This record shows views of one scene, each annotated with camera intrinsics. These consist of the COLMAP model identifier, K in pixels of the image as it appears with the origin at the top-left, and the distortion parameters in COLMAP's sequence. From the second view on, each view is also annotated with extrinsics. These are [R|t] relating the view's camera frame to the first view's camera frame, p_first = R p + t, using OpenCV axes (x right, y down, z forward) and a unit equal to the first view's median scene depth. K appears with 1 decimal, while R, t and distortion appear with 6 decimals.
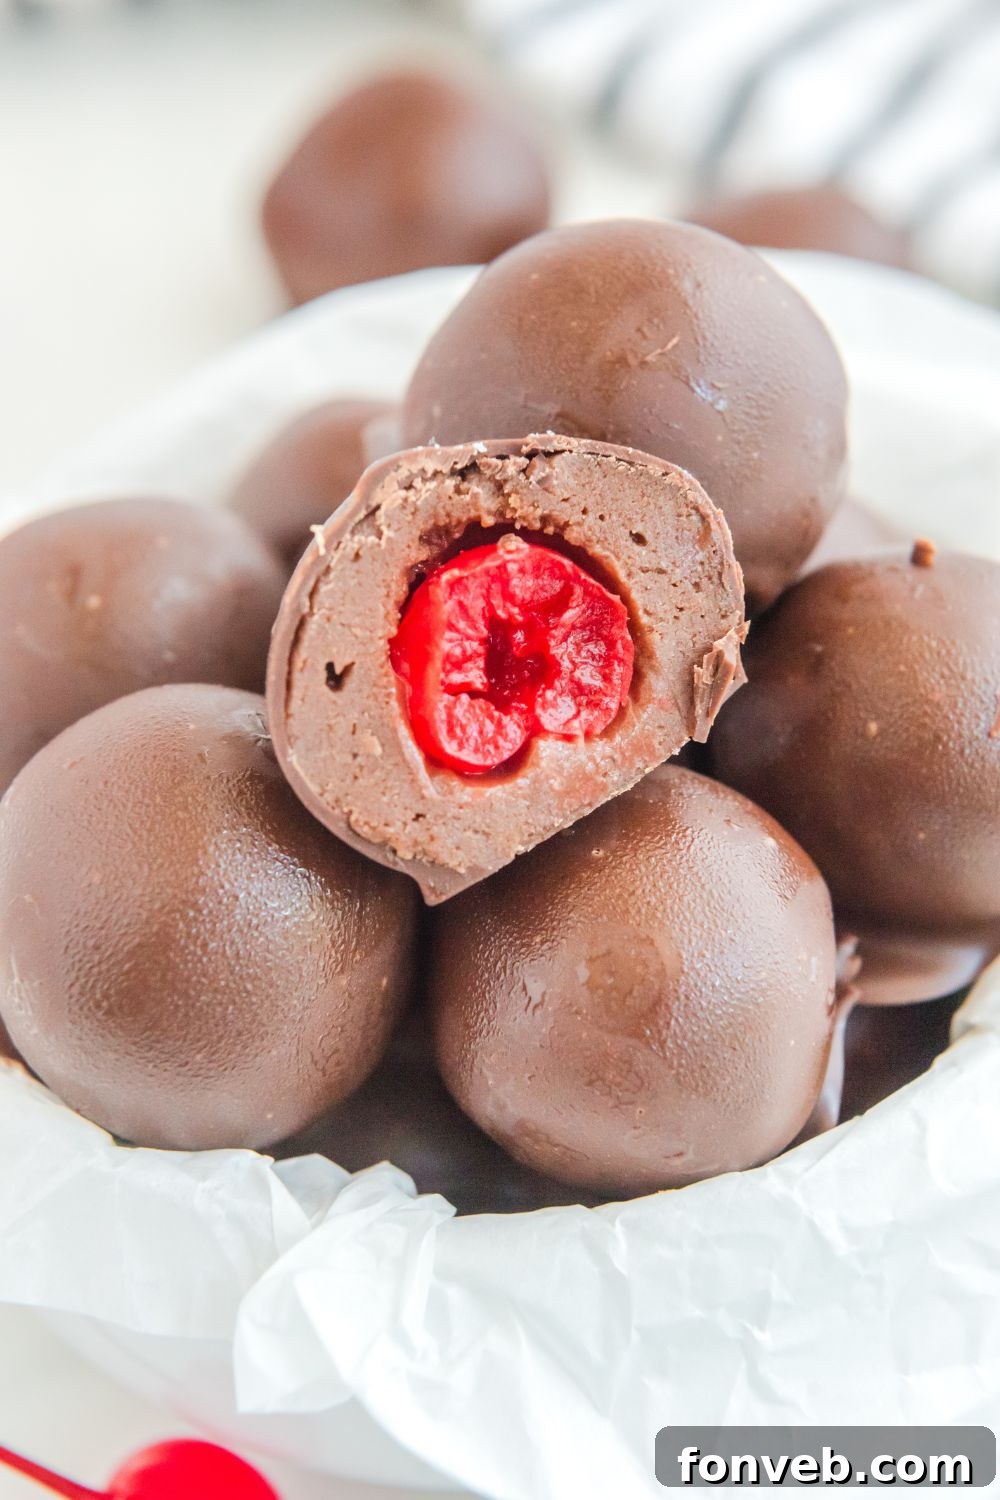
lens RADIAL K [[3045.5, 0, 518.7], [0, 3045.5, 747.9], [0, 0, 1]] dist [-0.003727, 0.185848]
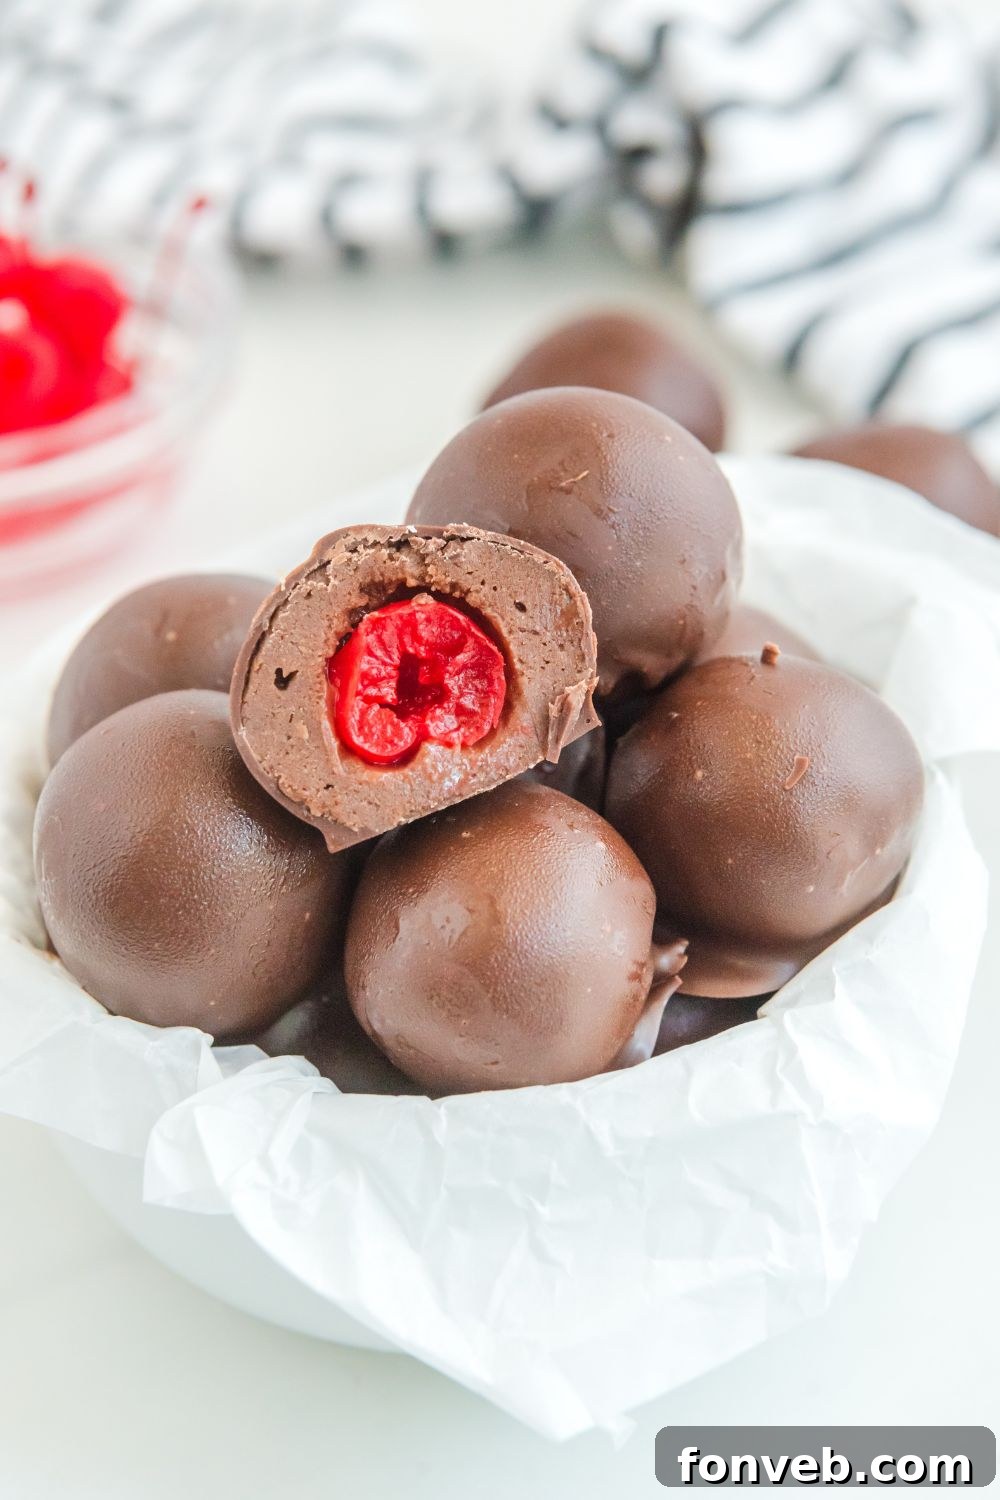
lens RADIAL K [[2985.5, 0, 500.0], [0, 2985.5, 750.0], [0, 0, 1]] dist [0.011500, -0.015282]
pose [[0.977024, 0.103814, -0.186136, 0.286818], [-0.121925, 0.988575, -0.088621, 0.114359], [0.174809, 0.109279, 0.978519, -0.300722]]
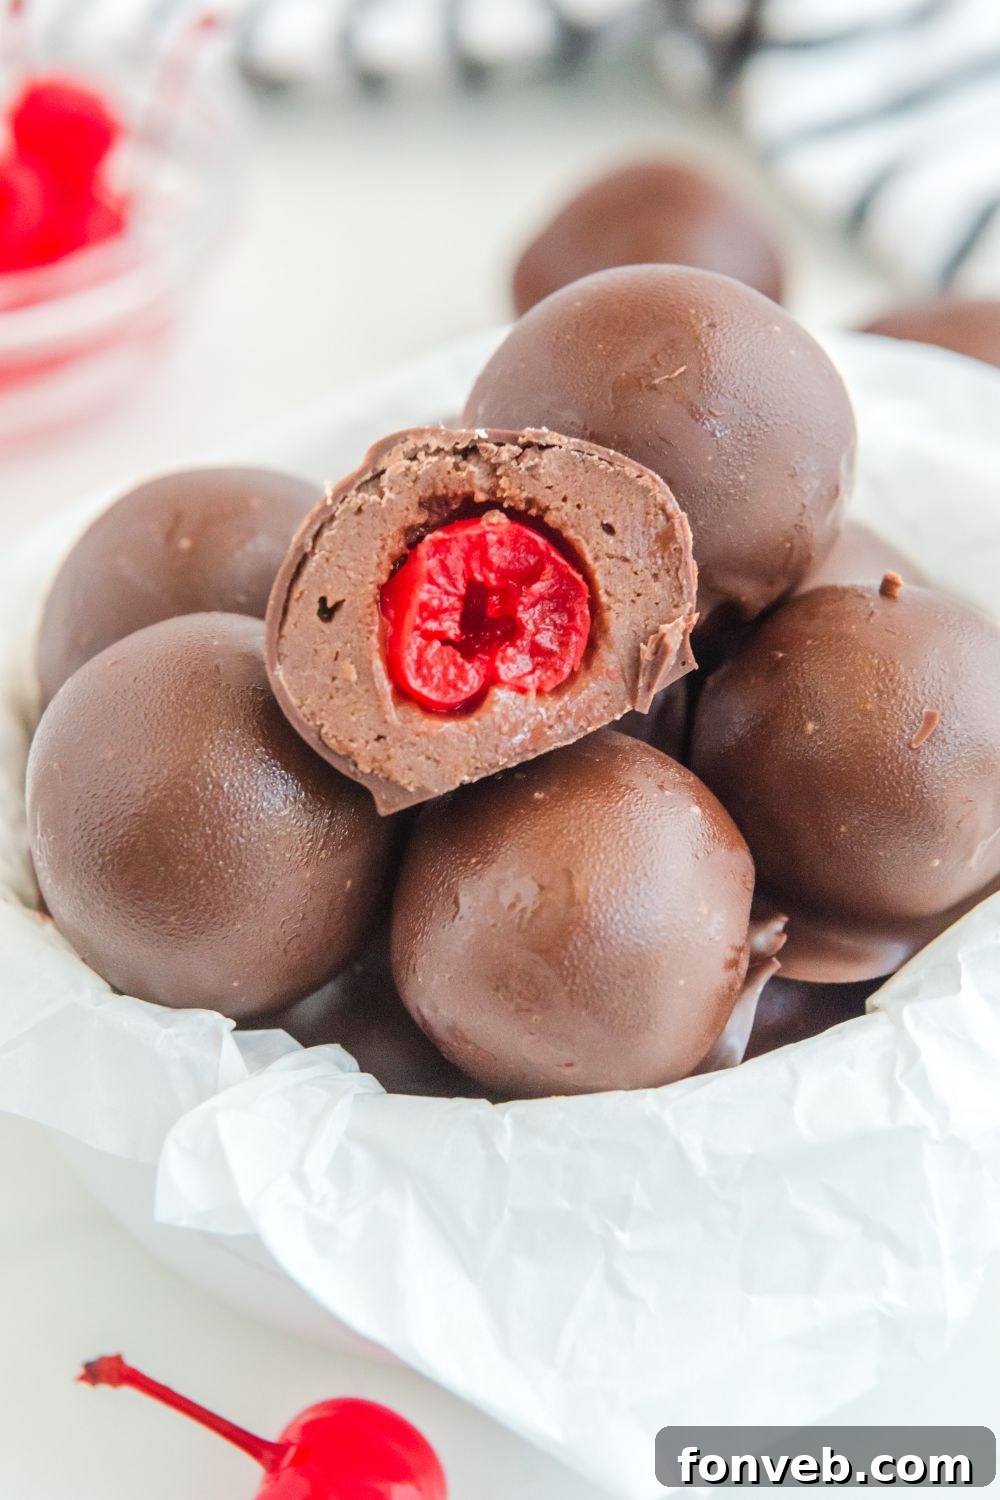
lens RADIAL K [[3045.5, 0, 518.7], [0, 3045.5, 747.9], [0, 0, 1]] dist [-0.003727, 0.185848]
pose [[0.979122, 0.131775, -0.154776, 0.196608], [-0.139119, 0.989563, -0.037566, 0.061802], [0.148211, 0.058314, 0.987235, -0.139237]]
